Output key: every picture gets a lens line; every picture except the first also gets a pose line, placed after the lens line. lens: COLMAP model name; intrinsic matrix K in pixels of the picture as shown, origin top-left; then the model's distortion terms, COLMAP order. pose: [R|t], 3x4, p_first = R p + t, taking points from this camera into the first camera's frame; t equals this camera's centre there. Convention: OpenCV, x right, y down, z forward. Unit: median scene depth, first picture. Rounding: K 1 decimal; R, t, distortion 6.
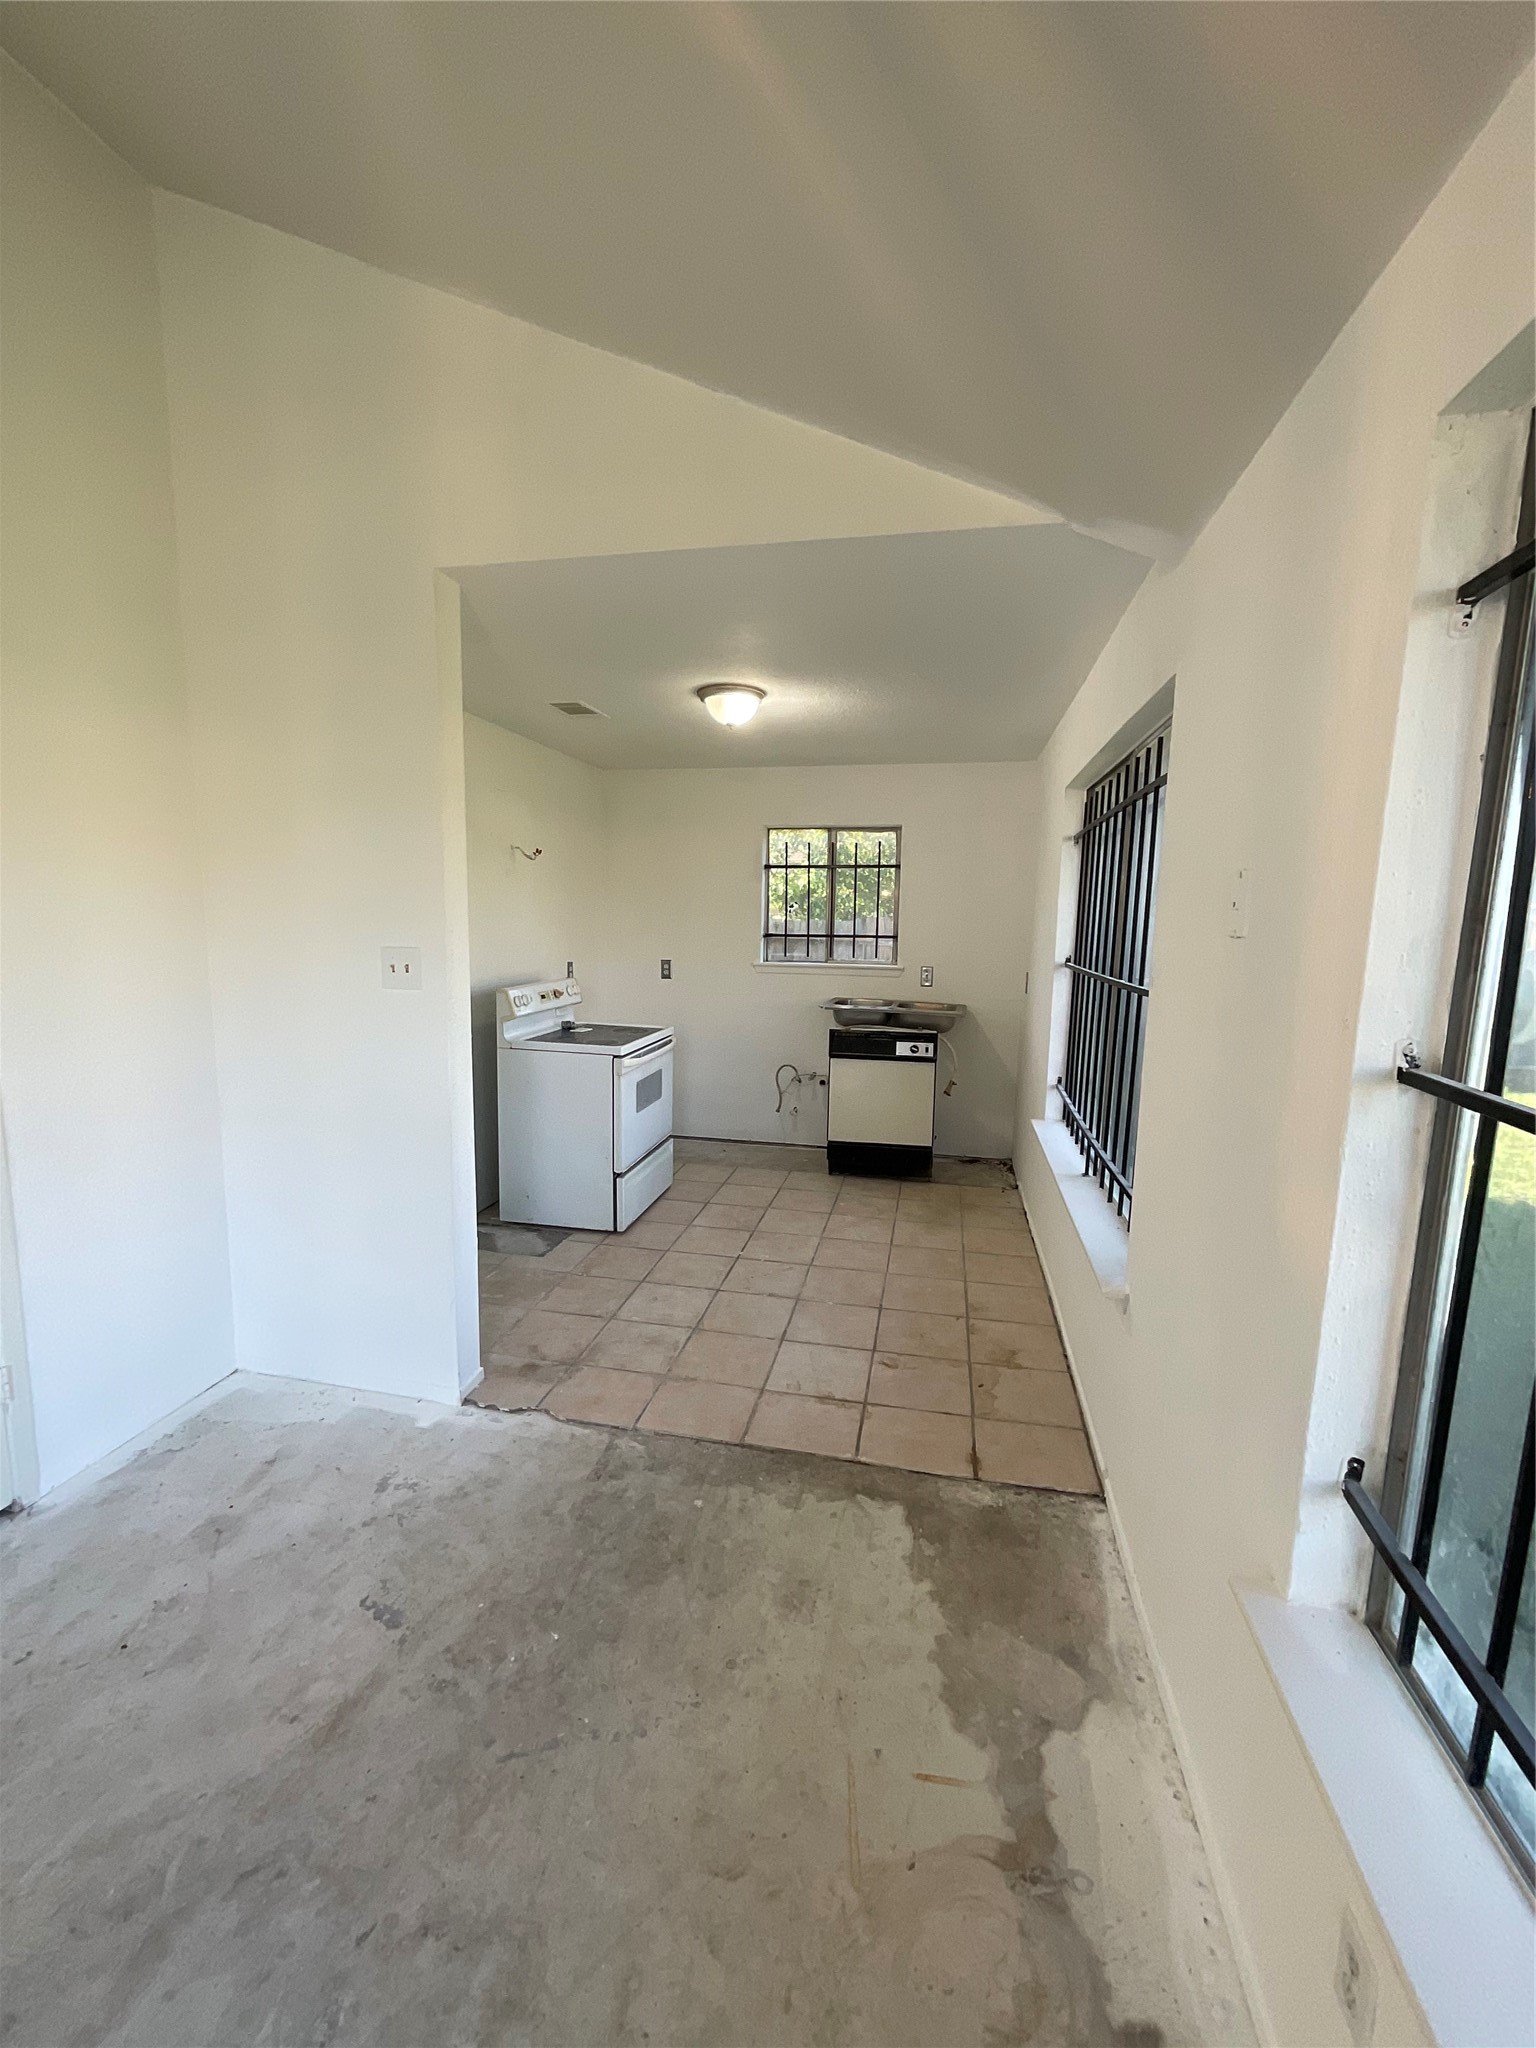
lens RADIAL K [[835.7, 0, 761.5], [0, 835.7, 1030.3], [0, 0, 1]] dist [0.003701, -0.000039]
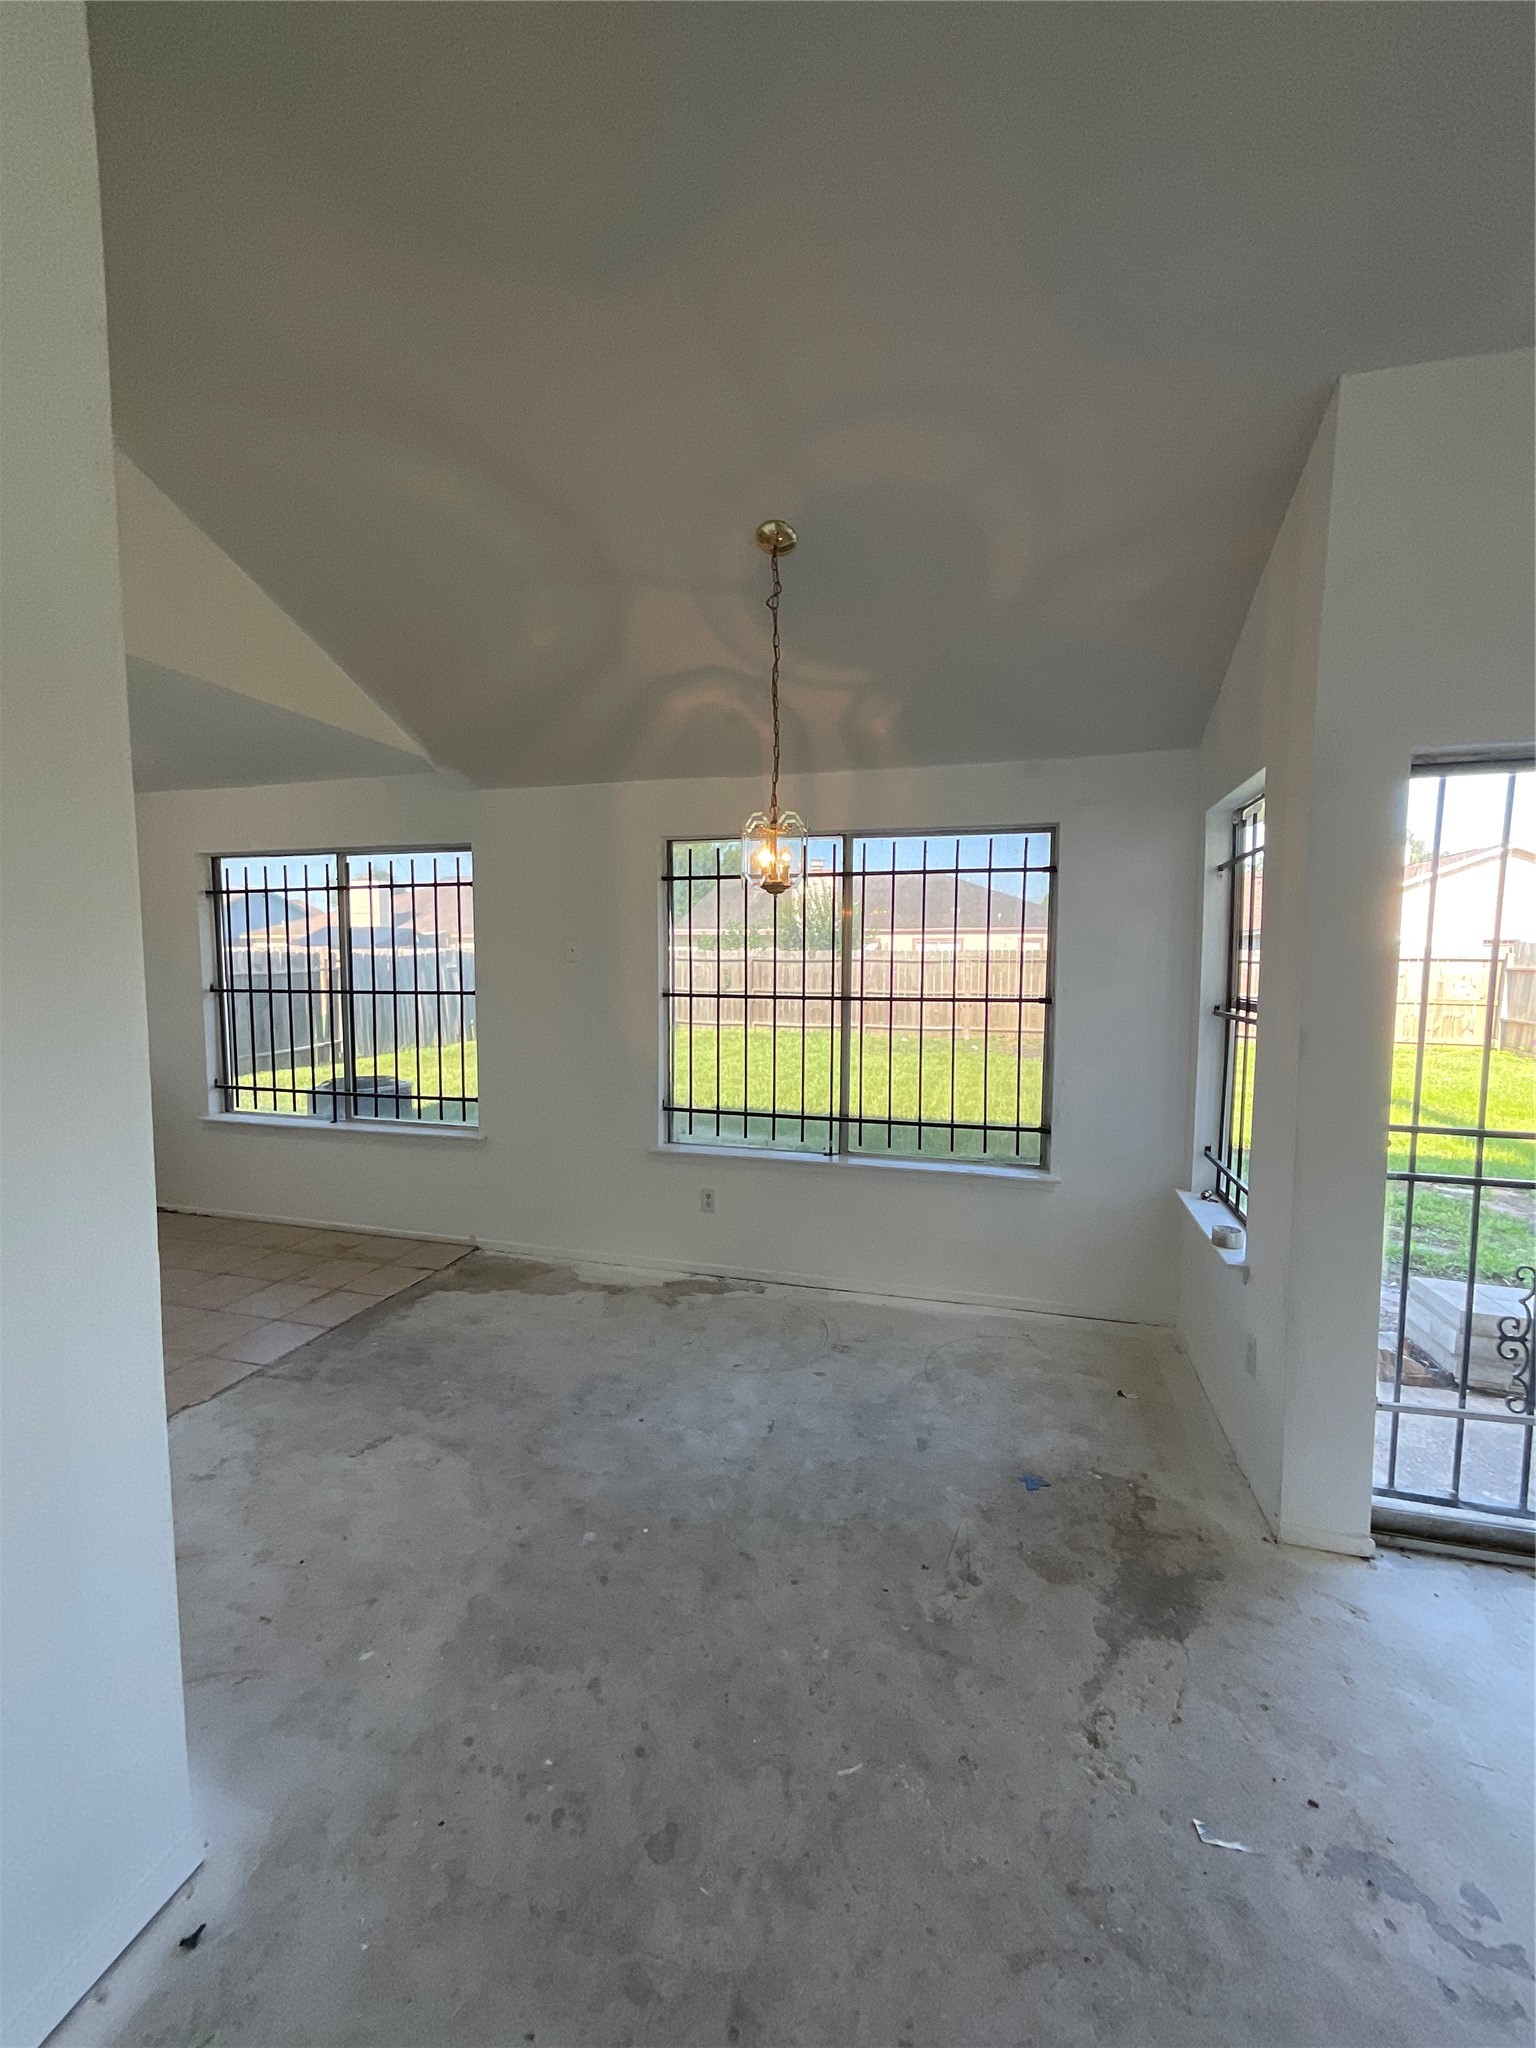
lens RADIAL K [[839.9, 0, 772.1], [0, 839.9, 1027.7], [0, 0, 1]] dist [0.000260, 0.000791]
pose [[0.058251, -0.100057, 0.993275, -0.888044], [0.133291, 0.986836, 0.091591, -0.025478], [-0.989364, 0.127060, 0.070821, 0.065209]]
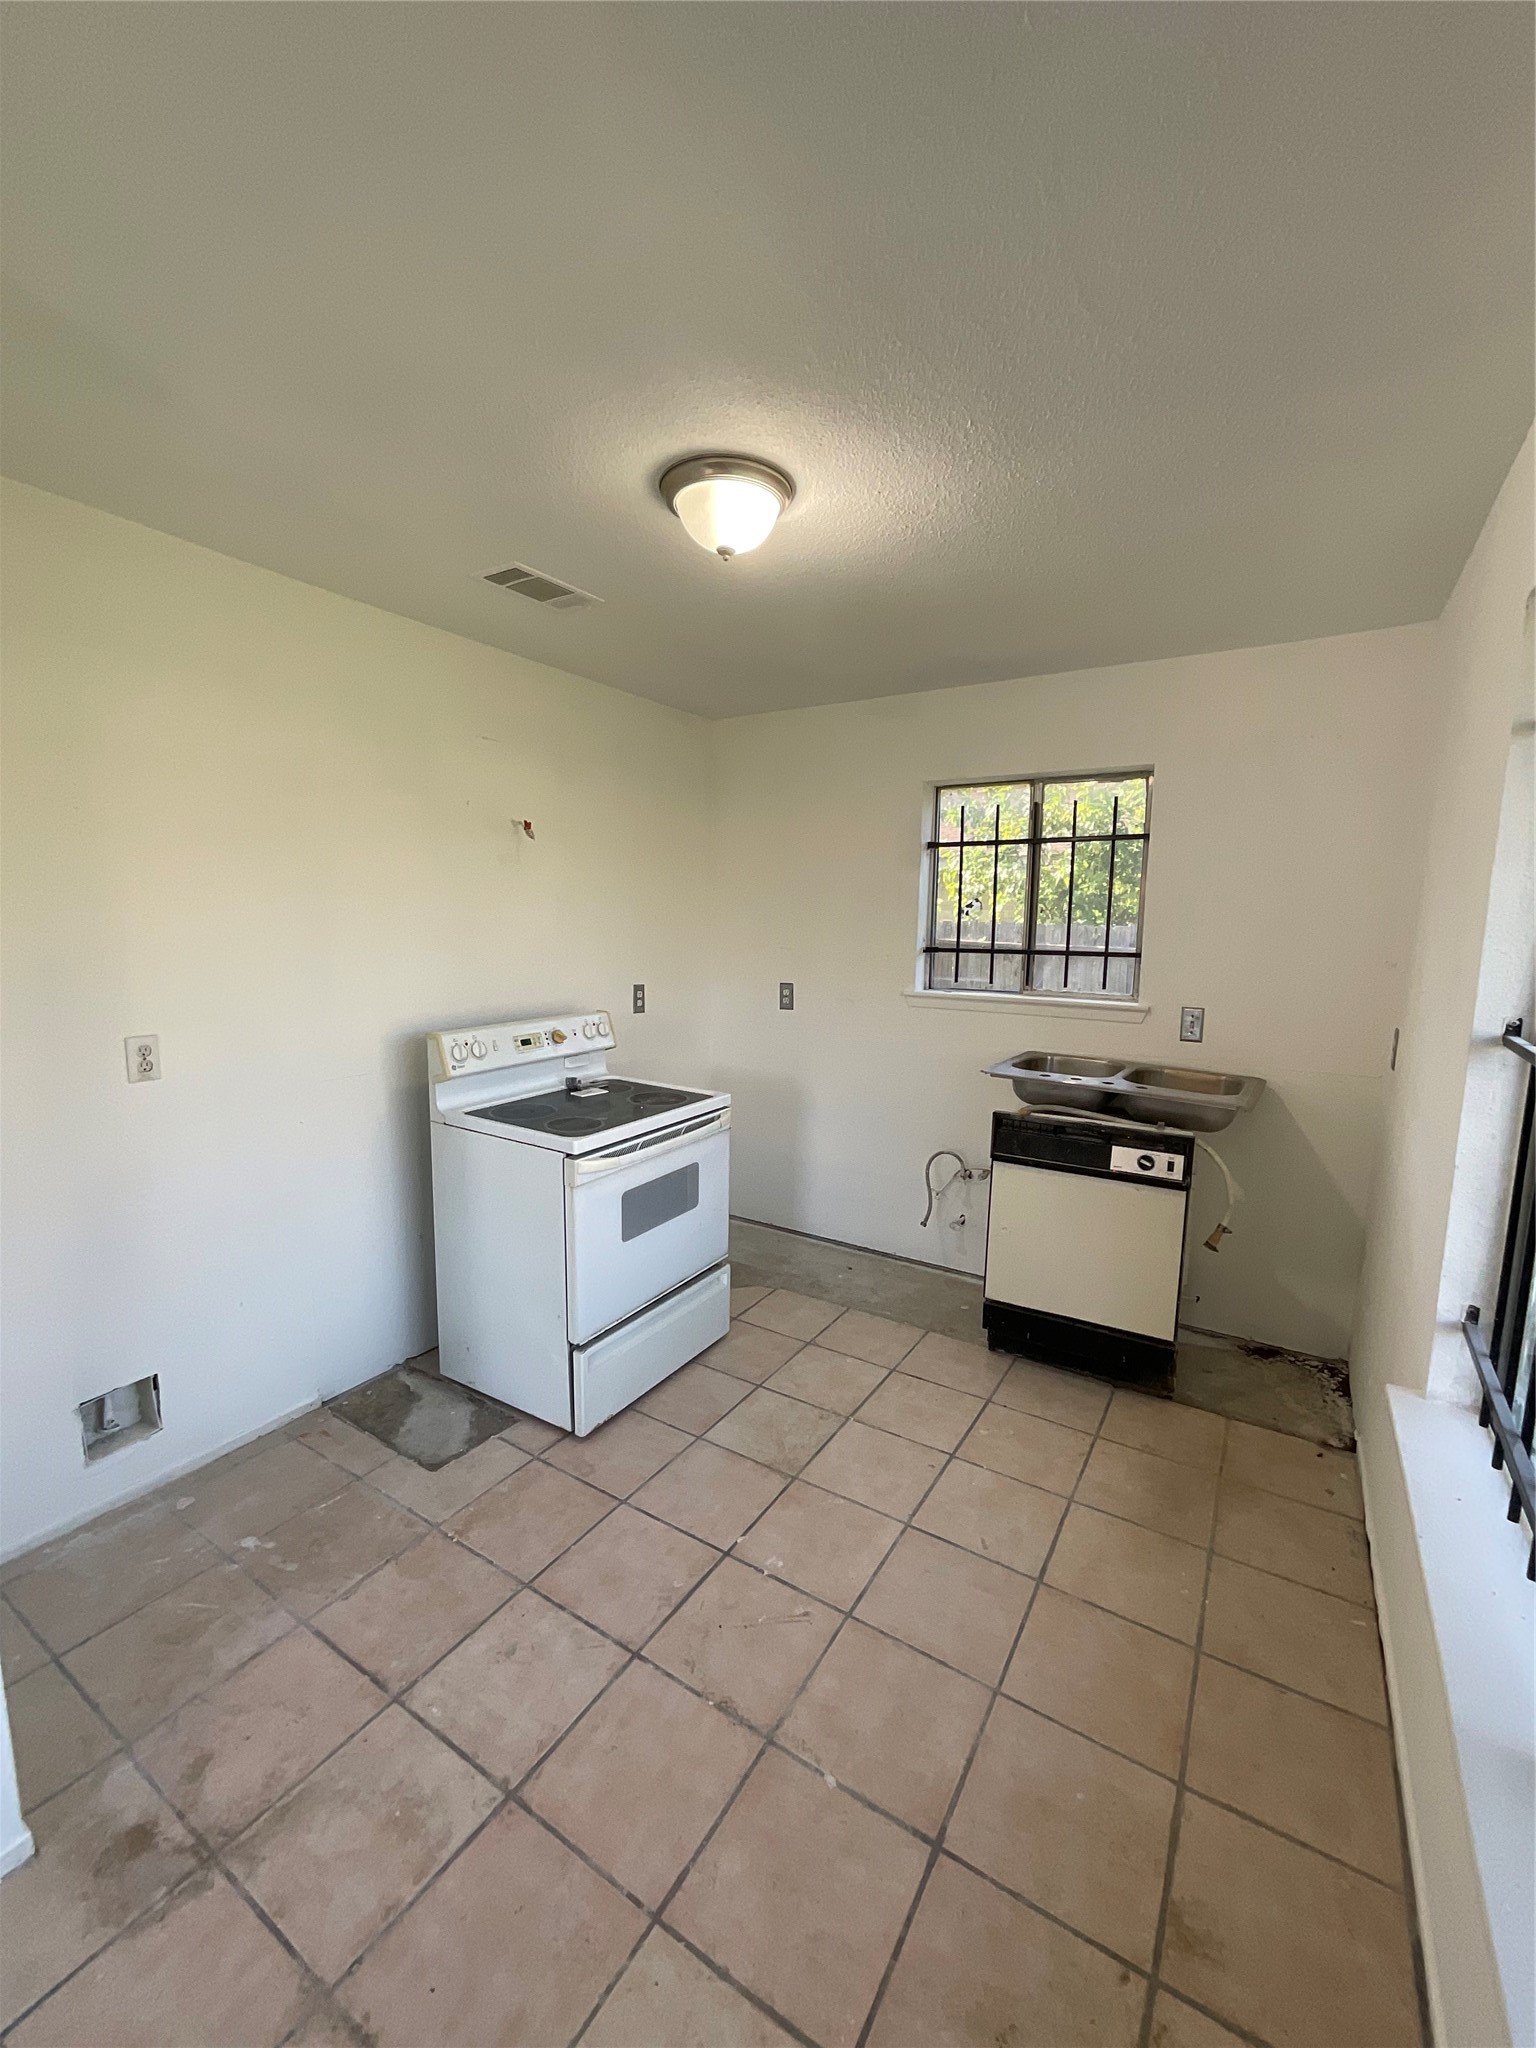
lens RADIAL K [[833.7, 0, 763.0], [0, 833.7, 1032.7], [0, 0, 1]] dist [-0.005479, 0.000220]
pose [[0.939330, 0.044211, -0.340155, 0.164577], [-0.044821, 0.998977, 0.006069, -0.069827], [0.340075, 0.009545, 0.940350, 0.509244]]
